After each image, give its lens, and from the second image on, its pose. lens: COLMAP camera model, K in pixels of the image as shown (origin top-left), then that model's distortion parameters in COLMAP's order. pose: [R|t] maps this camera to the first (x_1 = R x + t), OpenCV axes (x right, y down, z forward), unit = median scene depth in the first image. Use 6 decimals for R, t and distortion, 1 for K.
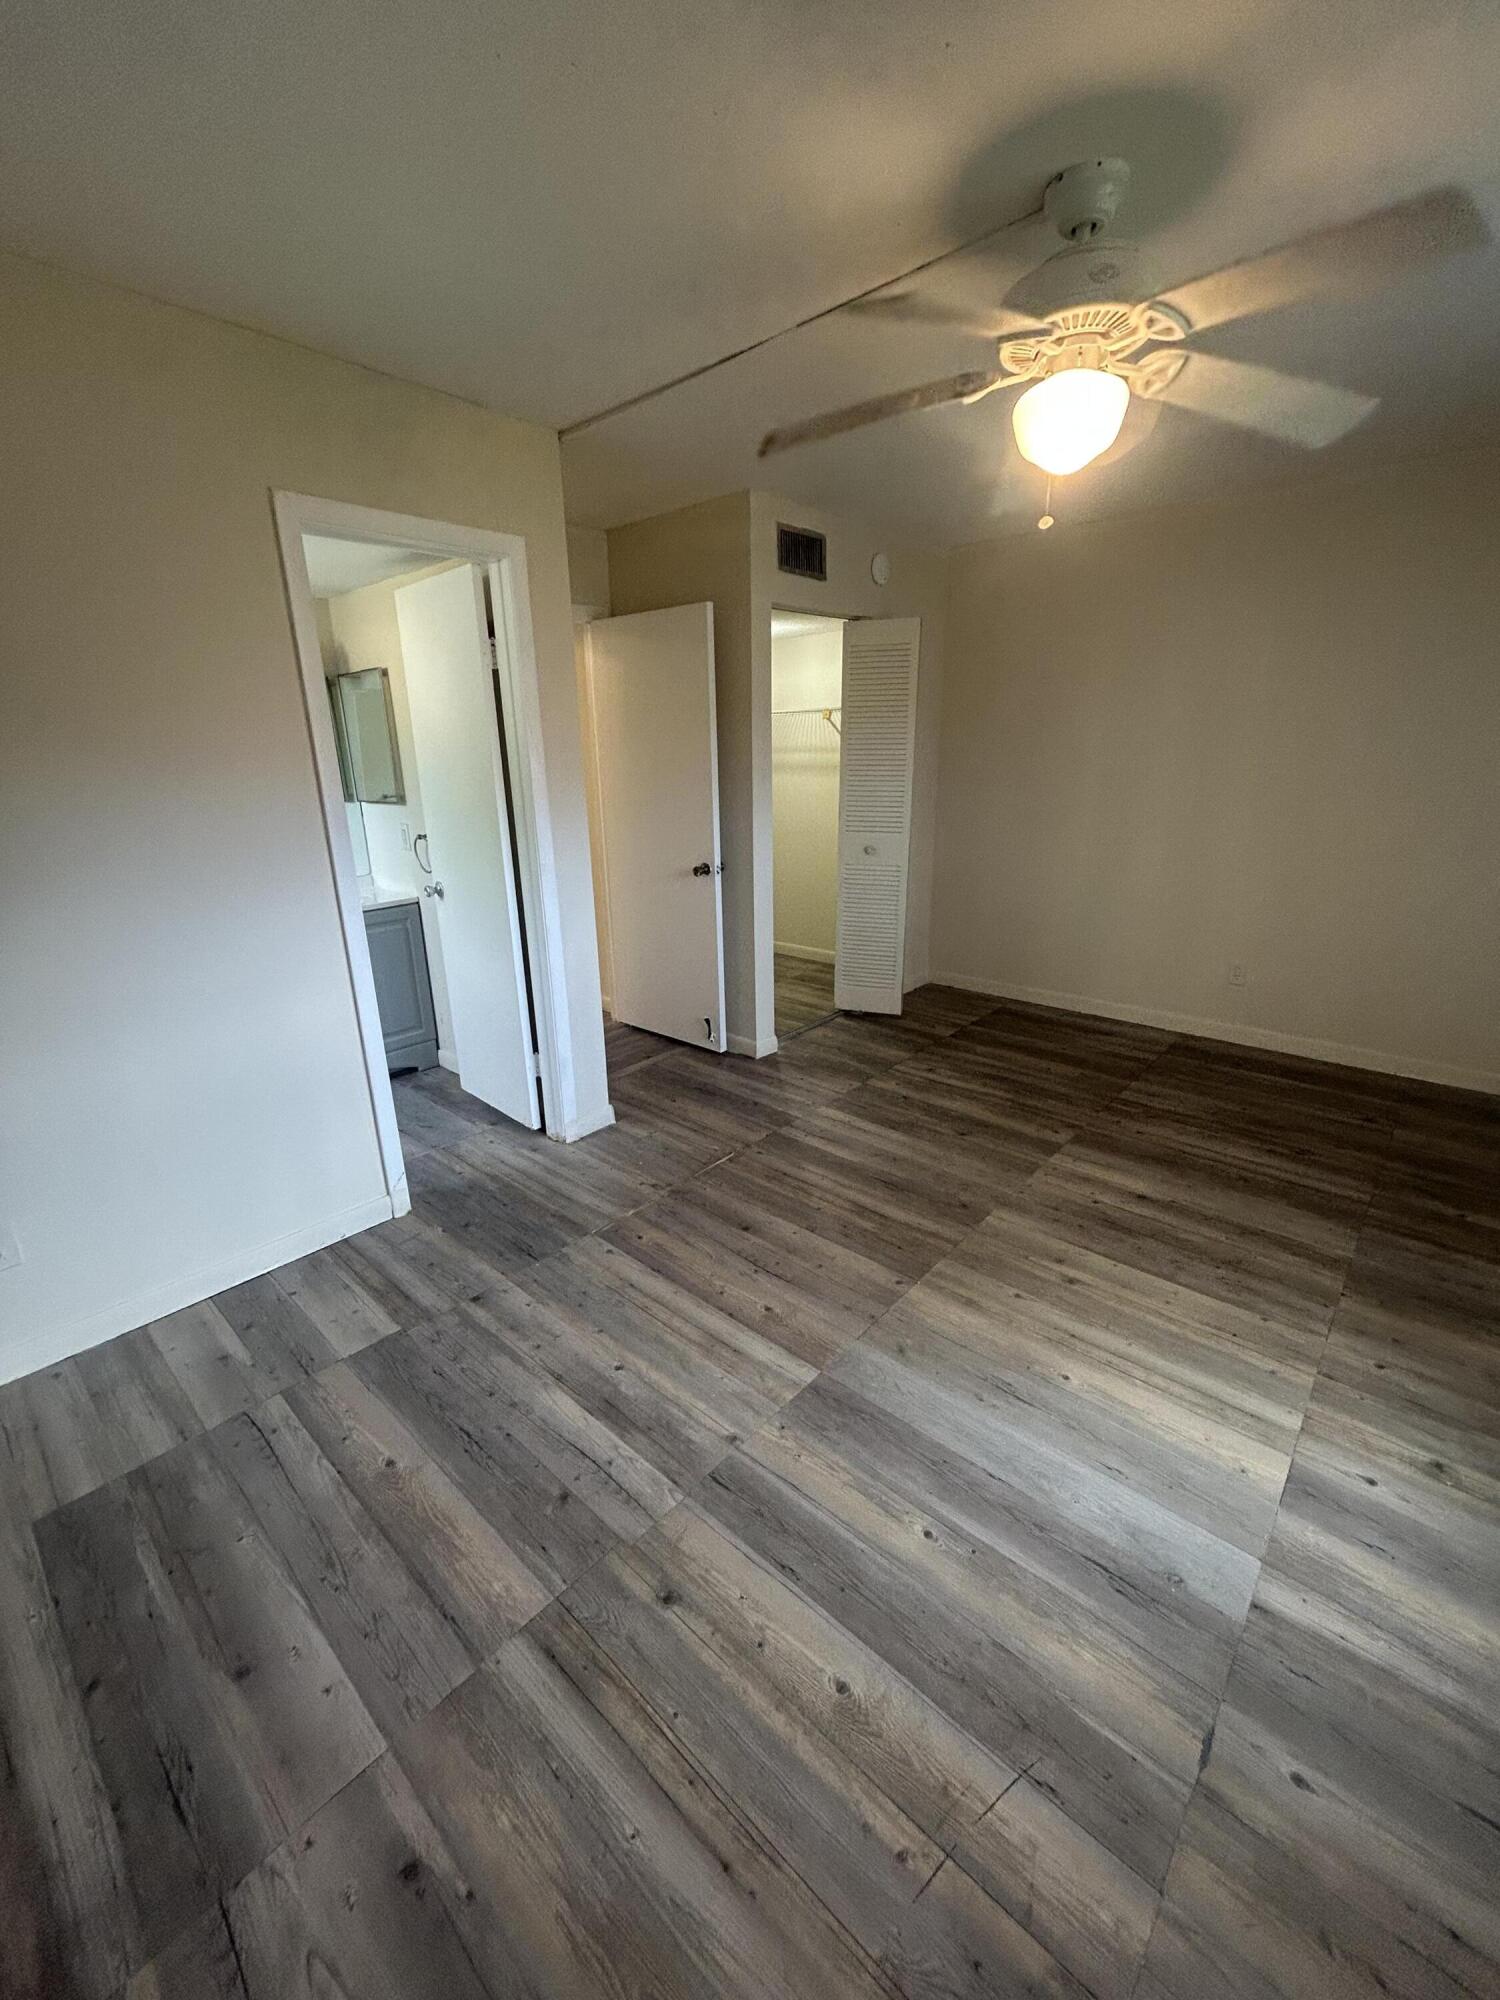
lens RADIAL K [[803.1, 0, 751.3], [0, 803.1, 991.0], [0, 0, 1]] dist [-0.002166, 0.000542]
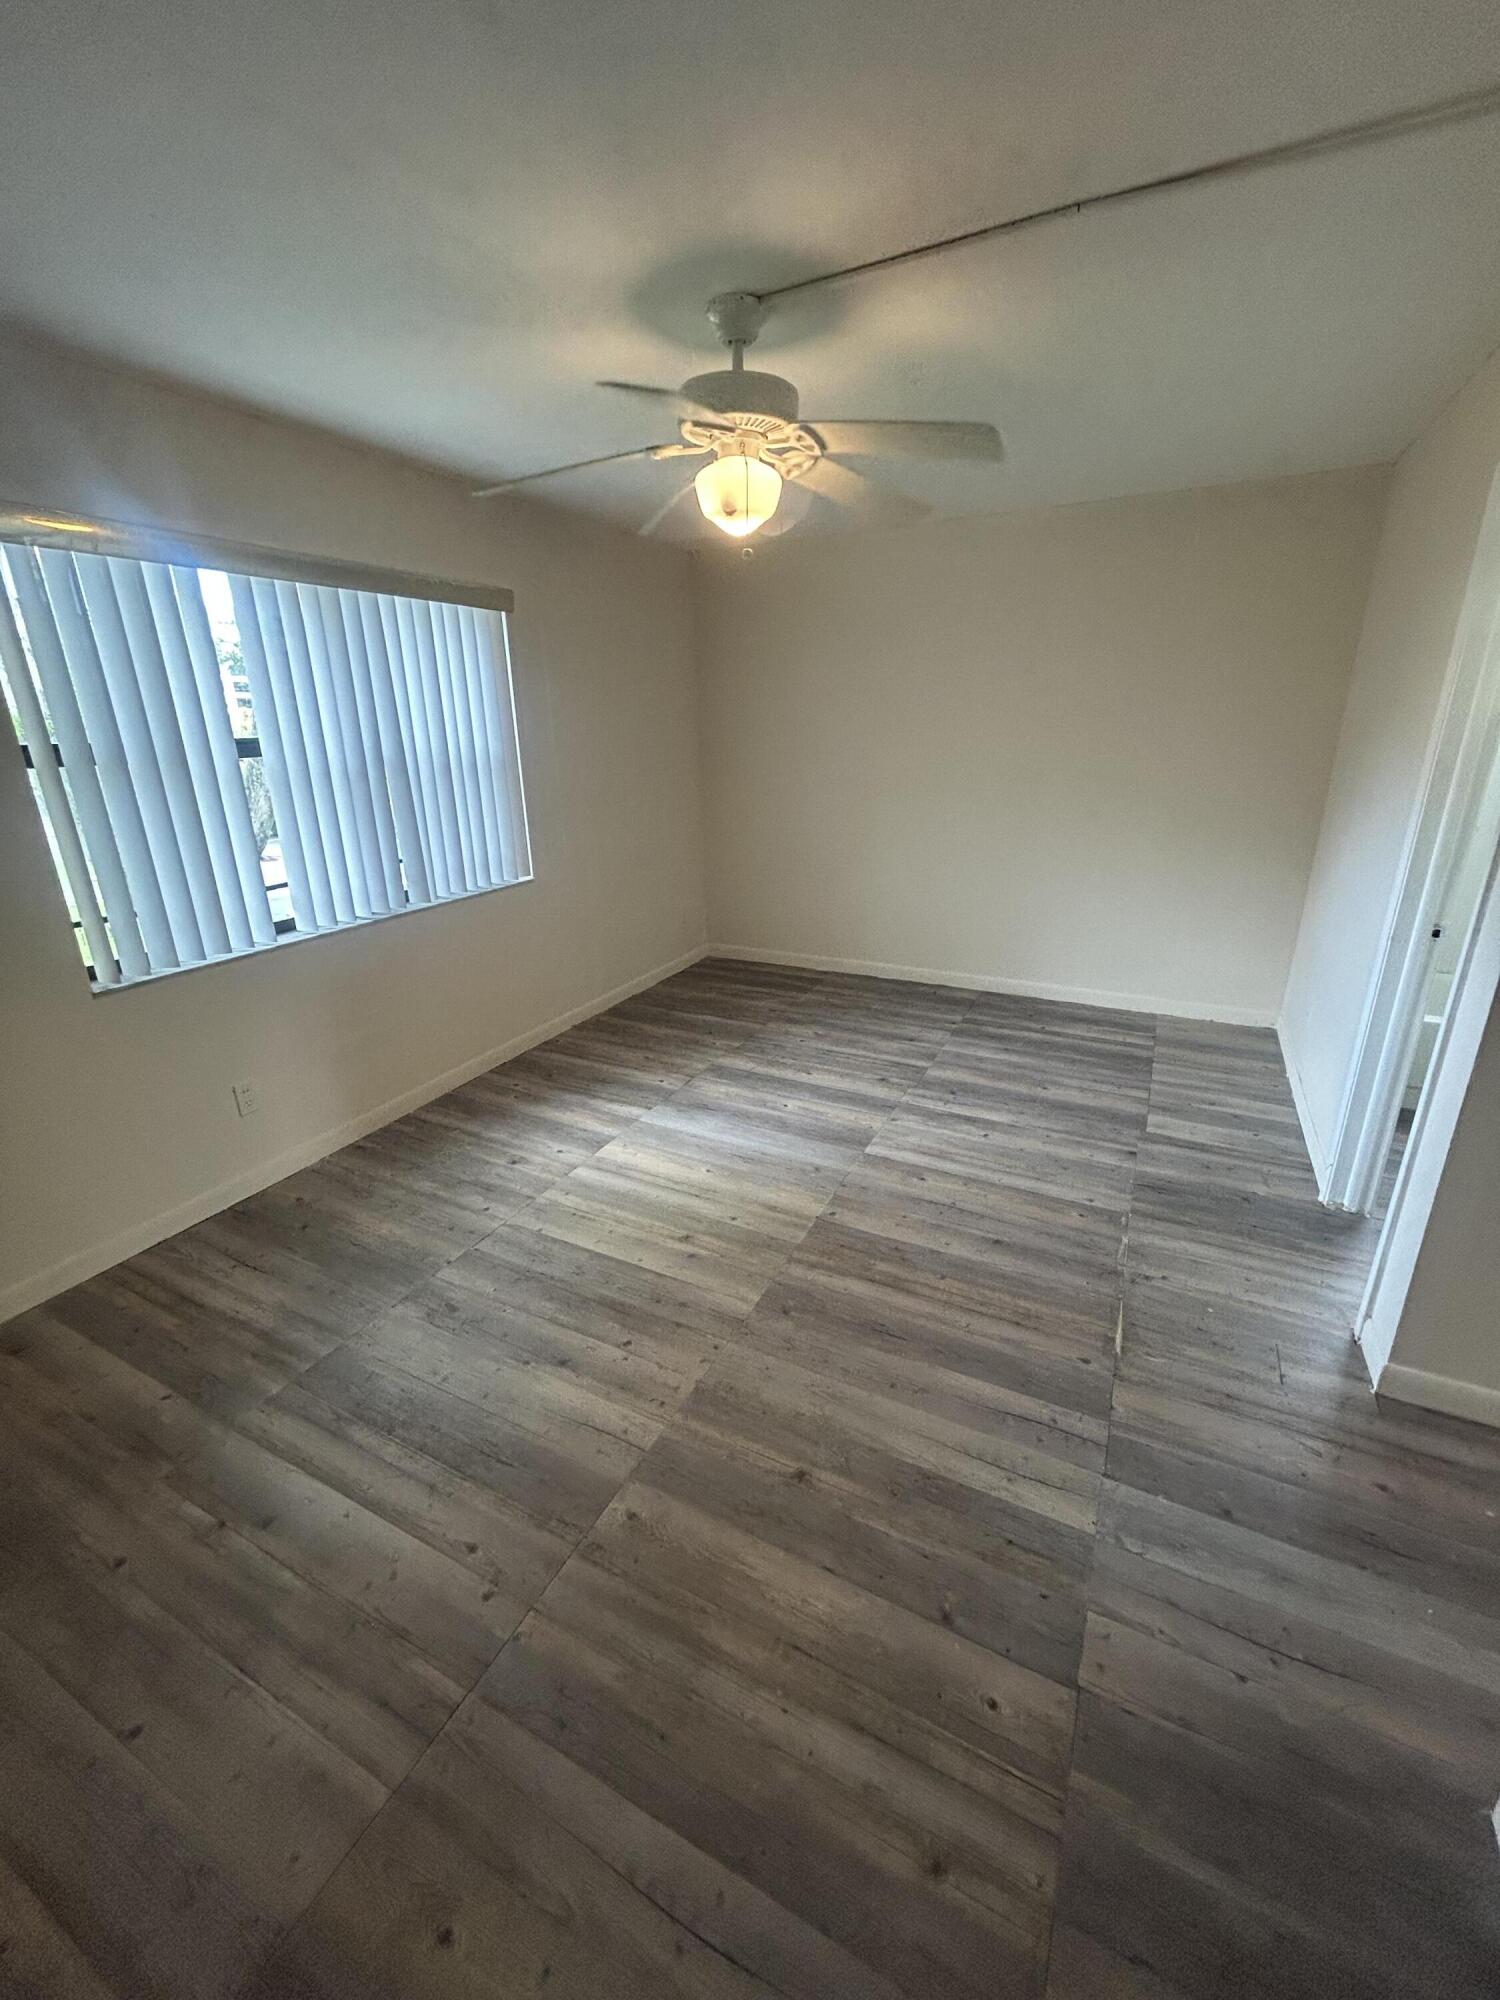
lens RADIAL K [[803.1, 0, 751.3], [0, 803.1, 991.0], [0, 0, 1]] dist [-0.002166, 0.000542]
pose [[-0.964842, 0.119118, -0.234288, 0.572776], [-0.042306, 0.809393, 0.585741, -0.615699], [0.259403, 0.575059, -0.775897, 1.820857]]
